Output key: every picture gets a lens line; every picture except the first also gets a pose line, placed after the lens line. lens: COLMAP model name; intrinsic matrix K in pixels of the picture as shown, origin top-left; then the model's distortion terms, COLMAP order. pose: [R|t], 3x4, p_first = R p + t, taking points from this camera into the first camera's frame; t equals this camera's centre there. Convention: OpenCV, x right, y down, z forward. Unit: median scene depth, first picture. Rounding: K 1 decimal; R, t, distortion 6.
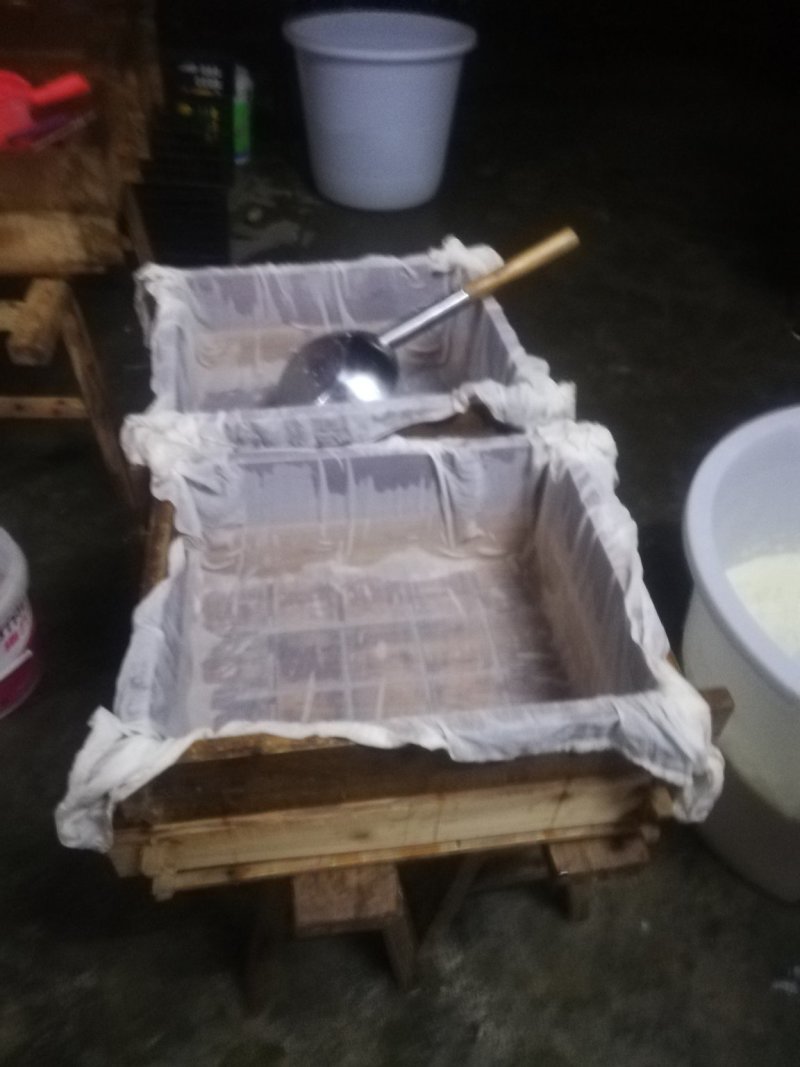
lens RADIAL K [[813.4, 0, 400.0], [0, 813.4, 533.5], [0, 0, 1]] dist [0.003515, -0.033962]
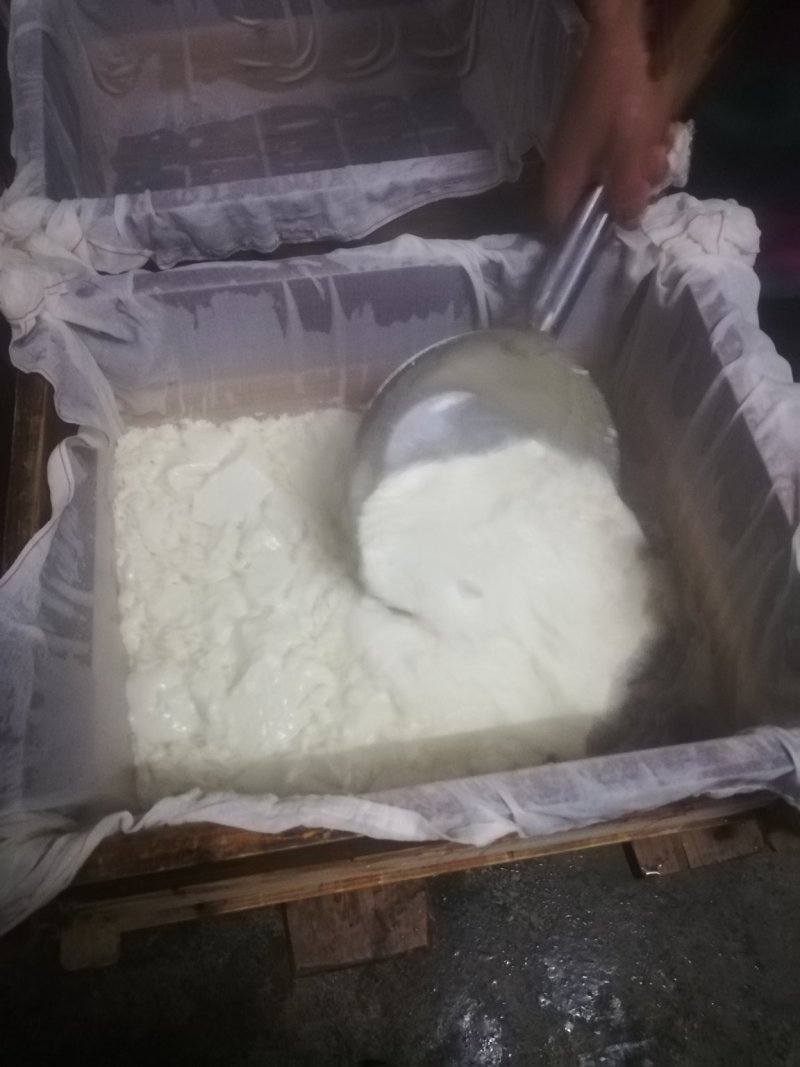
lens RADIAL K [[813.4, 0, 400.0], [0, 813.4, 533.5], [0, 0, 1]] dist [0.003515, -0.033962]
pose [[0.999604, -0.027938, -0.003437, -0.014712], [0.027506, 0.943556, 0.330070, -0.110738], [-0.005979, -0.330034, 0.943950, 0.354486]]
